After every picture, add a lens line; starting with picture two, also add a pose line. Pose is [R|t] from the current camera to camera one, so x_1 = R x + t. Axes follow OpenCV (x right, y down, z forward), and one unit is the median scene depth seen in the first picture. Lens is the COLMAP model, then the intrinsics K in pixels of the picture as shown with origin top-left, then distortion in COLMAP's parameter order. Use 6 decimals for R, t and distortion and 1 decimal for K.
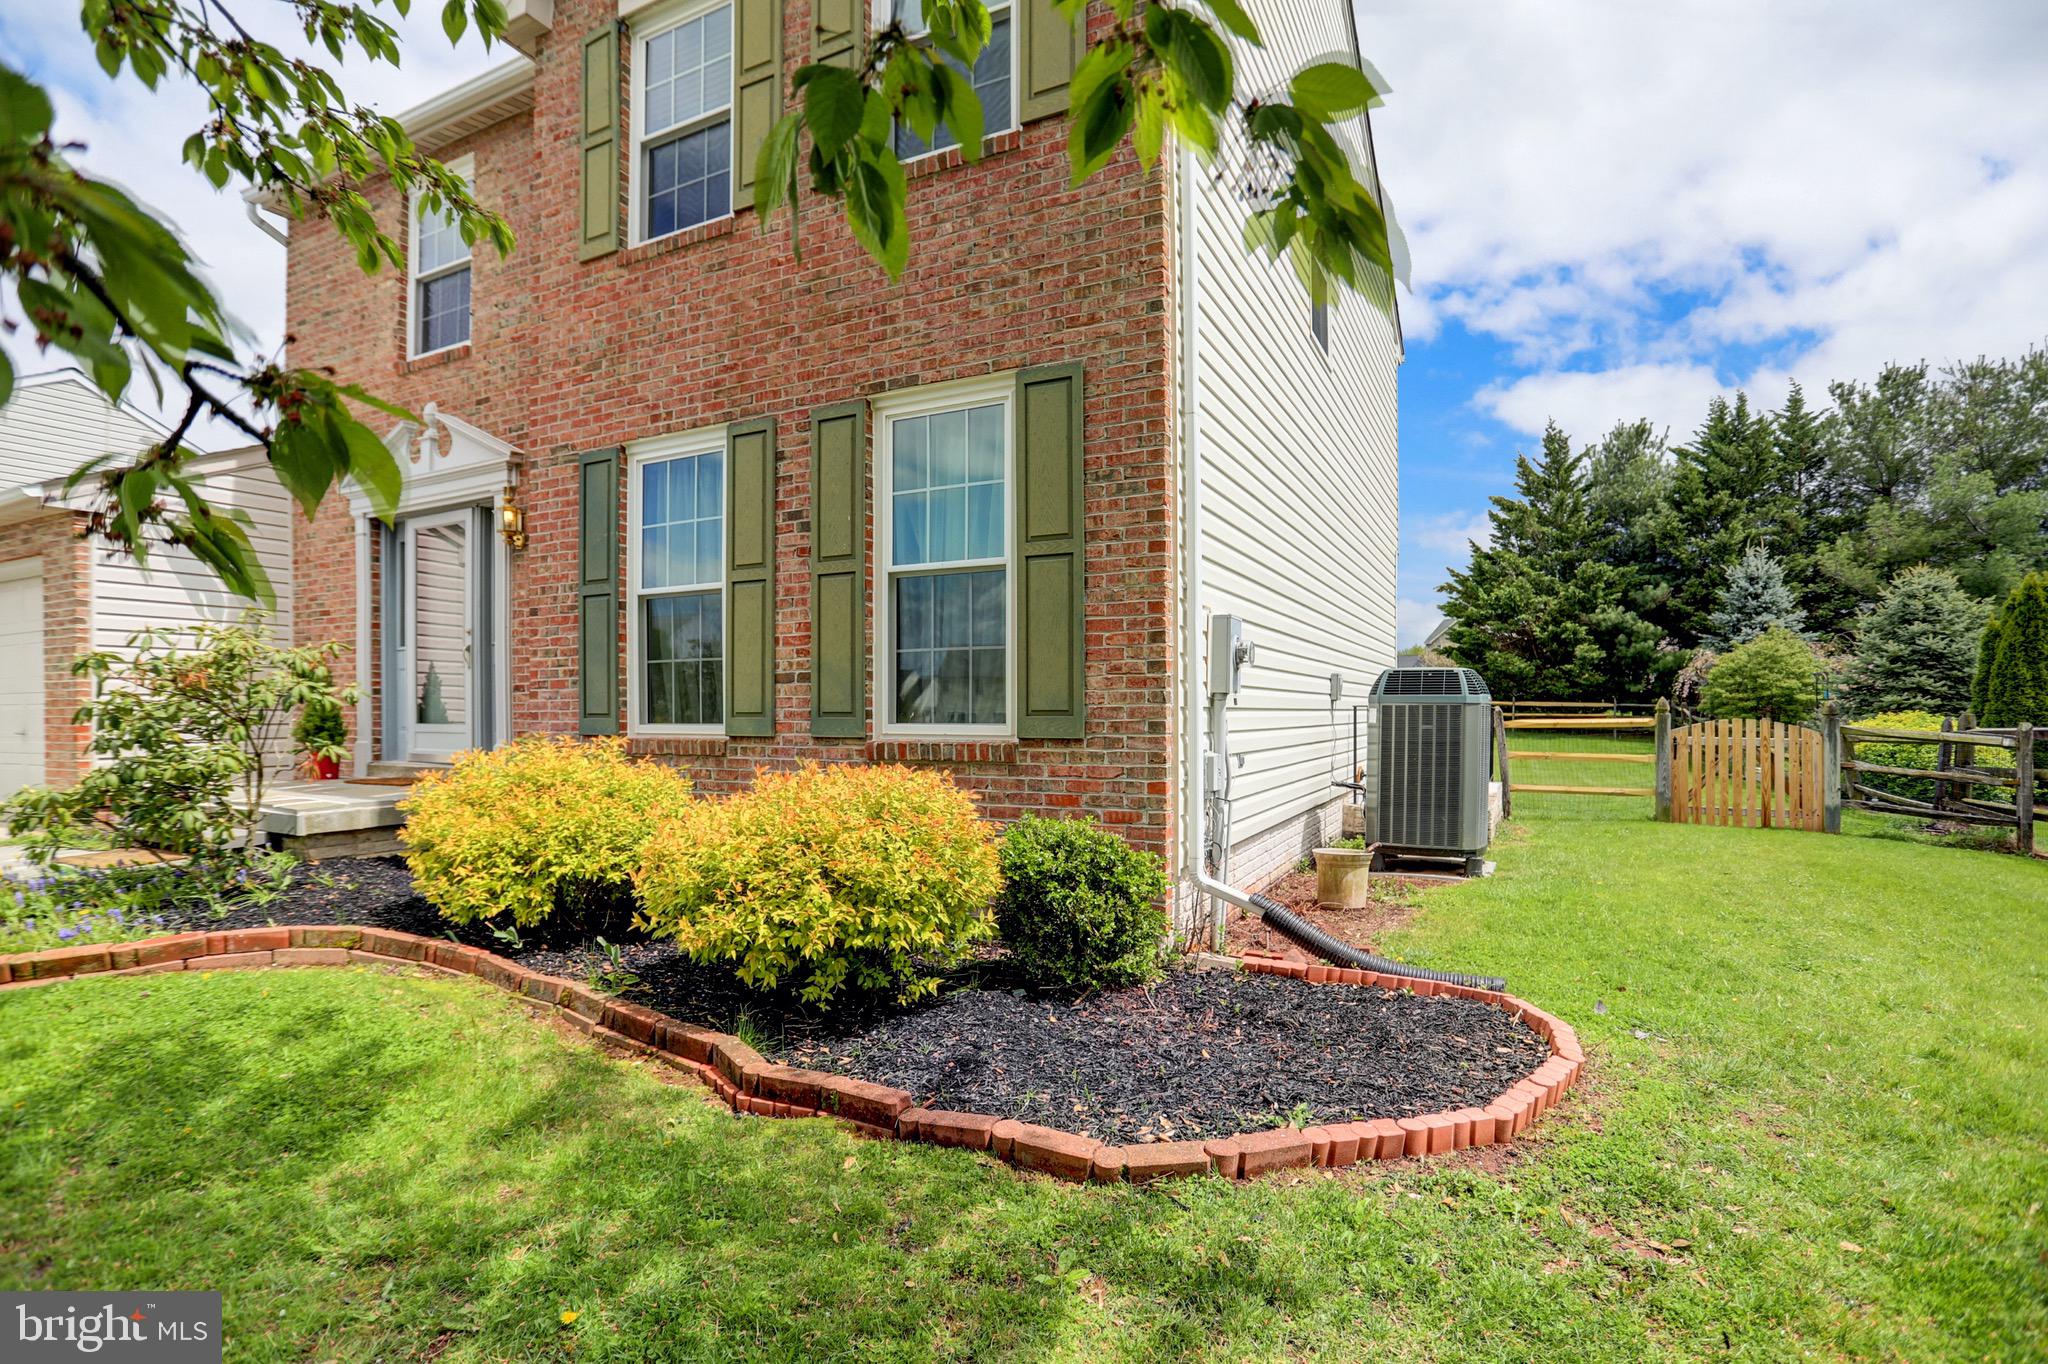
lens RADIAL K [[1004.7, 0, 1029.8], [0, 1004.7, 725.8], [0, 0, 1]] dist [-0.096564, 0.050040]
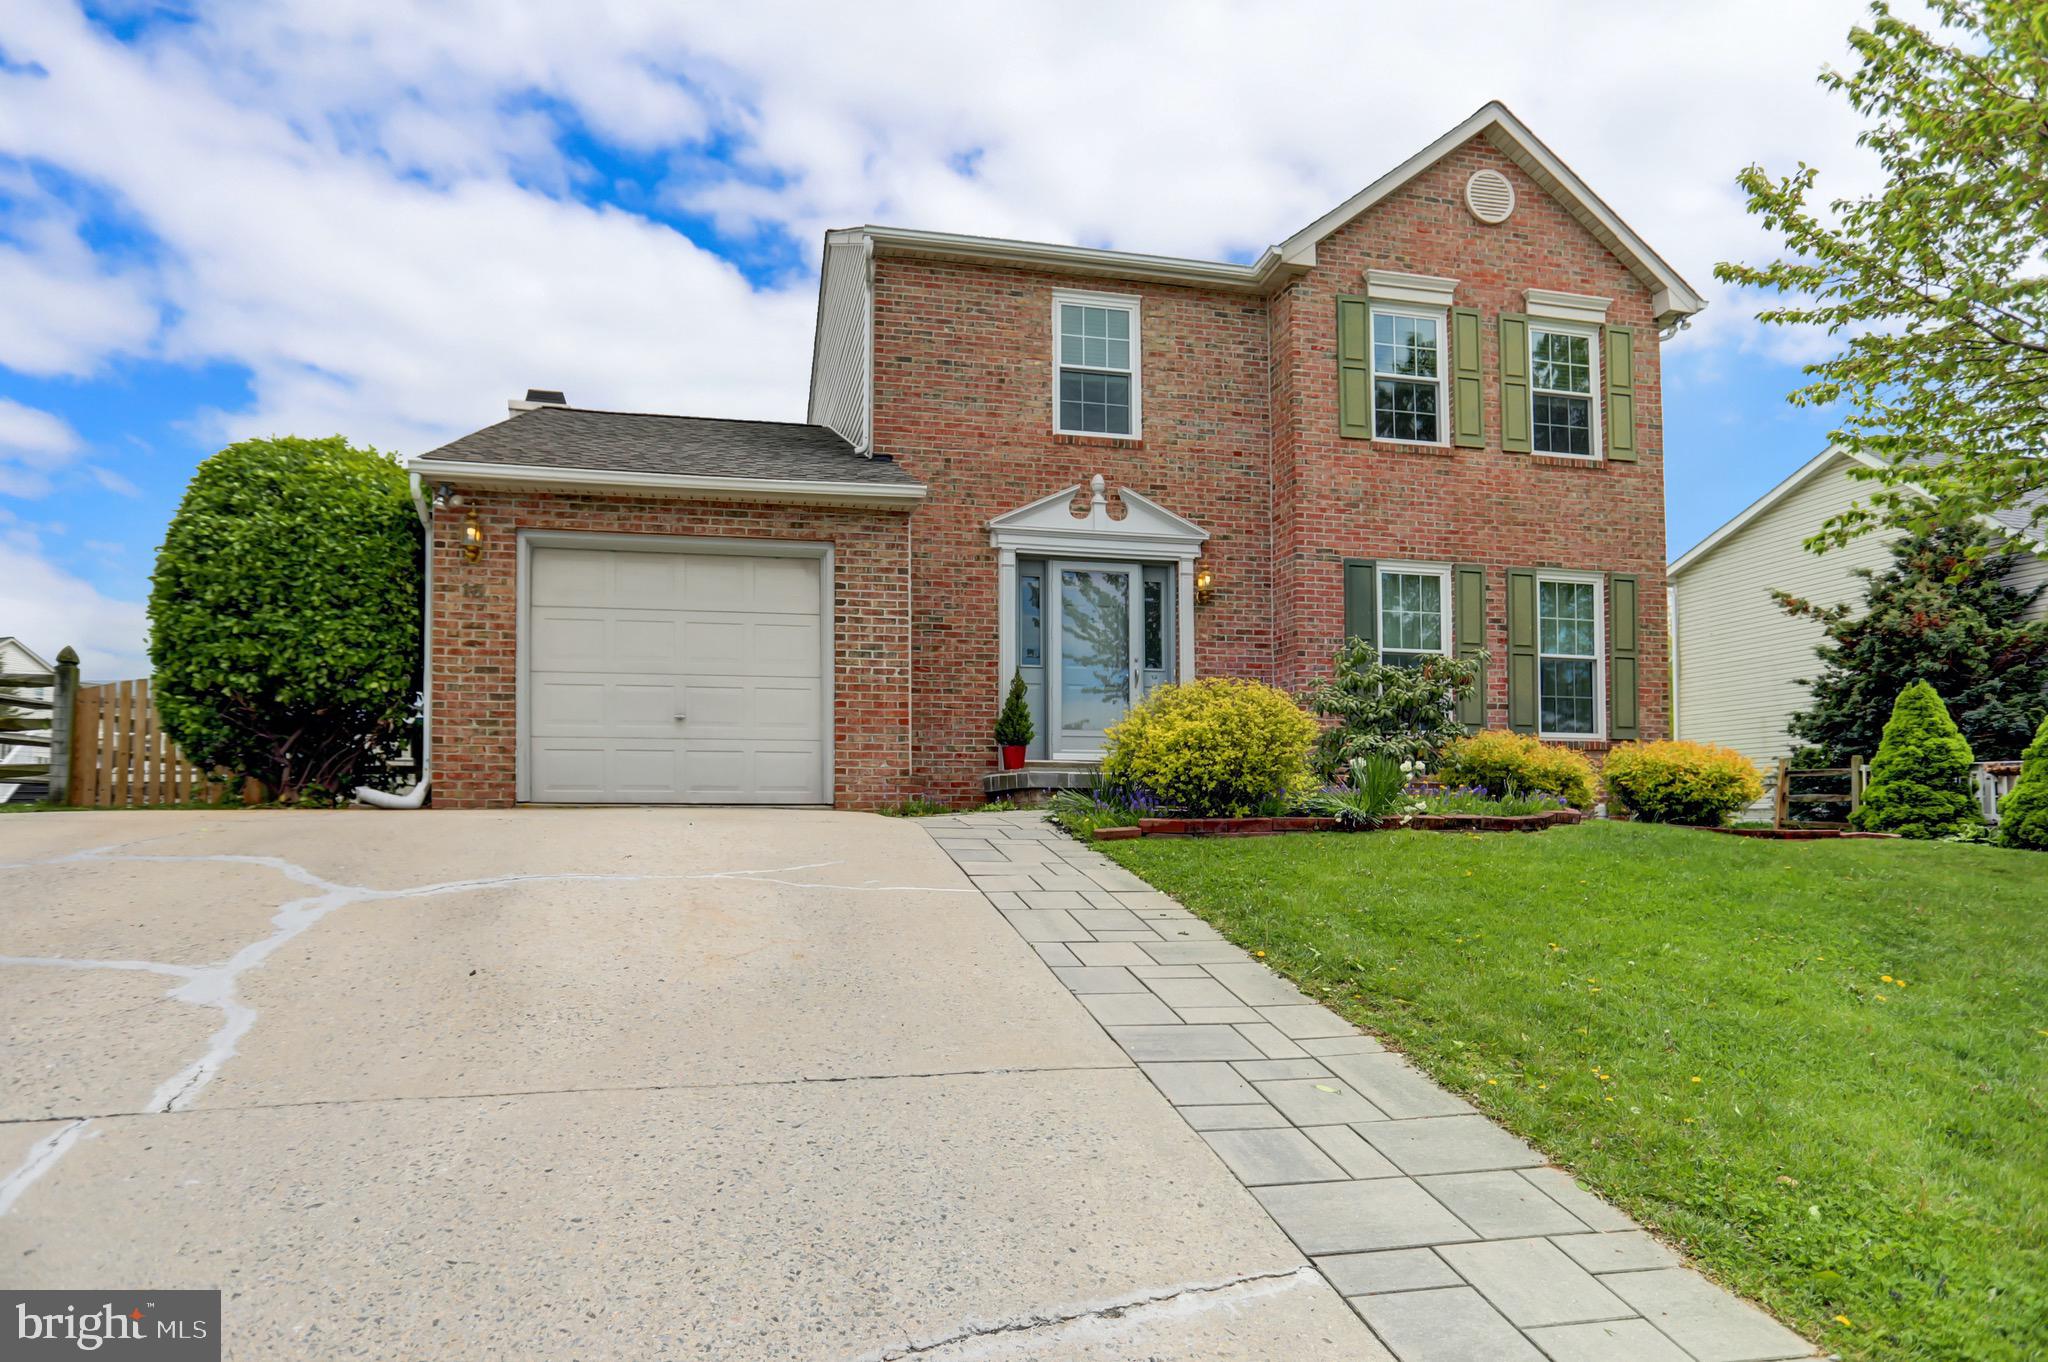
lens RADIAL K [[1214.3, 0, 962.8], [0, 1214.3, 788.4], [0, 0, 1]] dist [-0.041992, -0.000135]
pose [[0.783005, 0.026947, 0.621432, -2.317600], [0.006853, 0.998627, -0.051937, 0.206777], [-0.621978, 0.044926, 0.781745, -0.133290]]
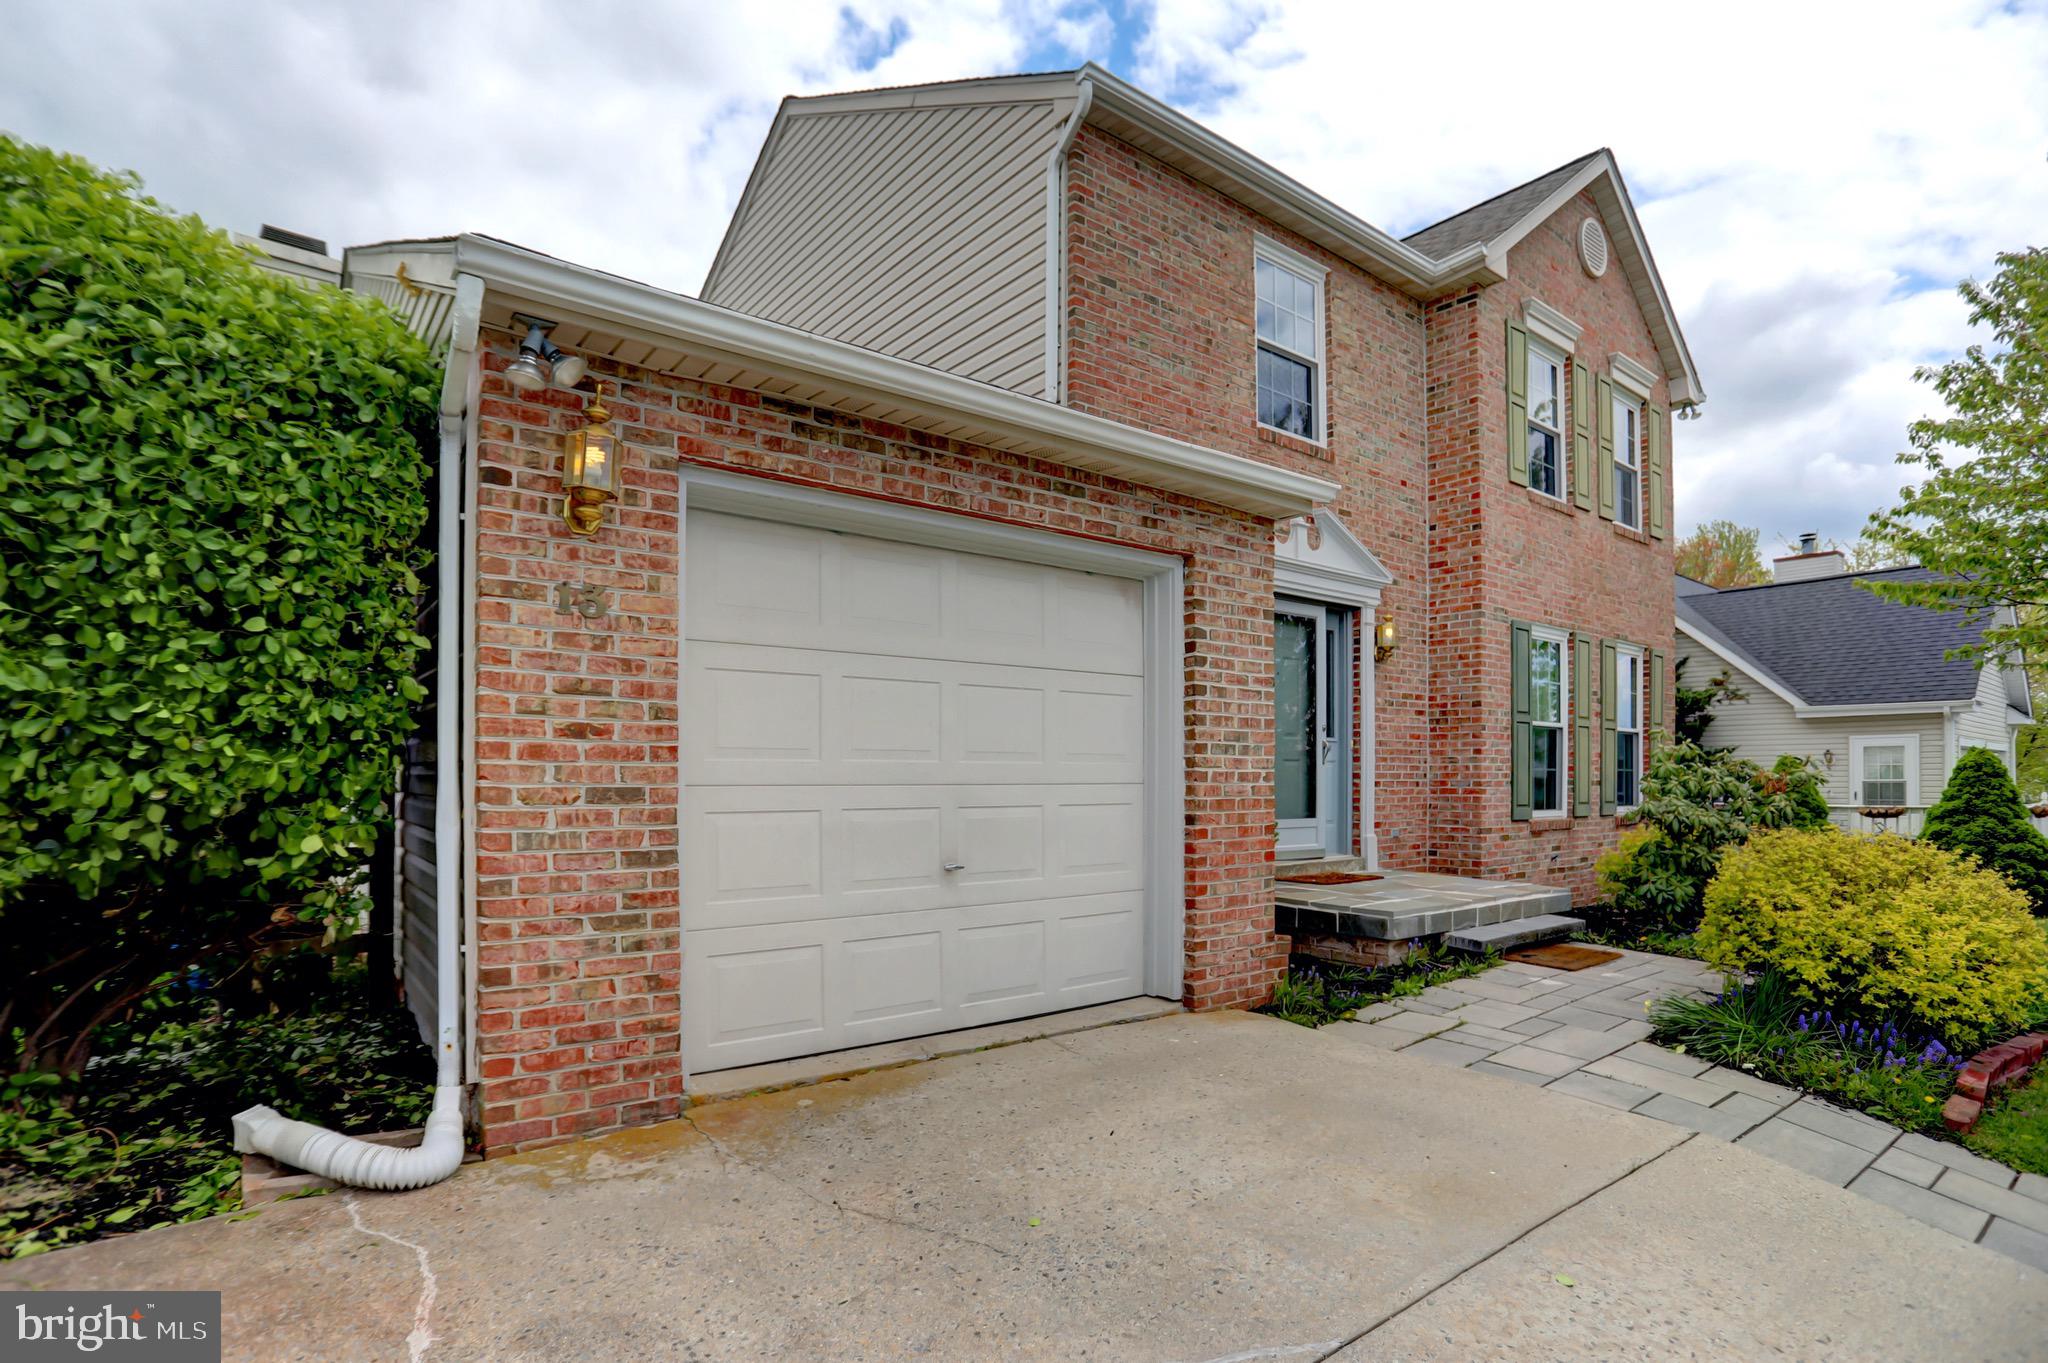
lens RADIAL K [[1023.7, 0, 1022.0], [0, 1023.7, 772.3], [0, 0, 1]] dist [-0.050422, 0.000227]
pose [[0.428444, 0.009544, 0.903518, -2.228328], [0.010913, 0.999817, -0.015736, -0.047345], [-0.903503, 0.016602, 0.428261, 1.102311]]
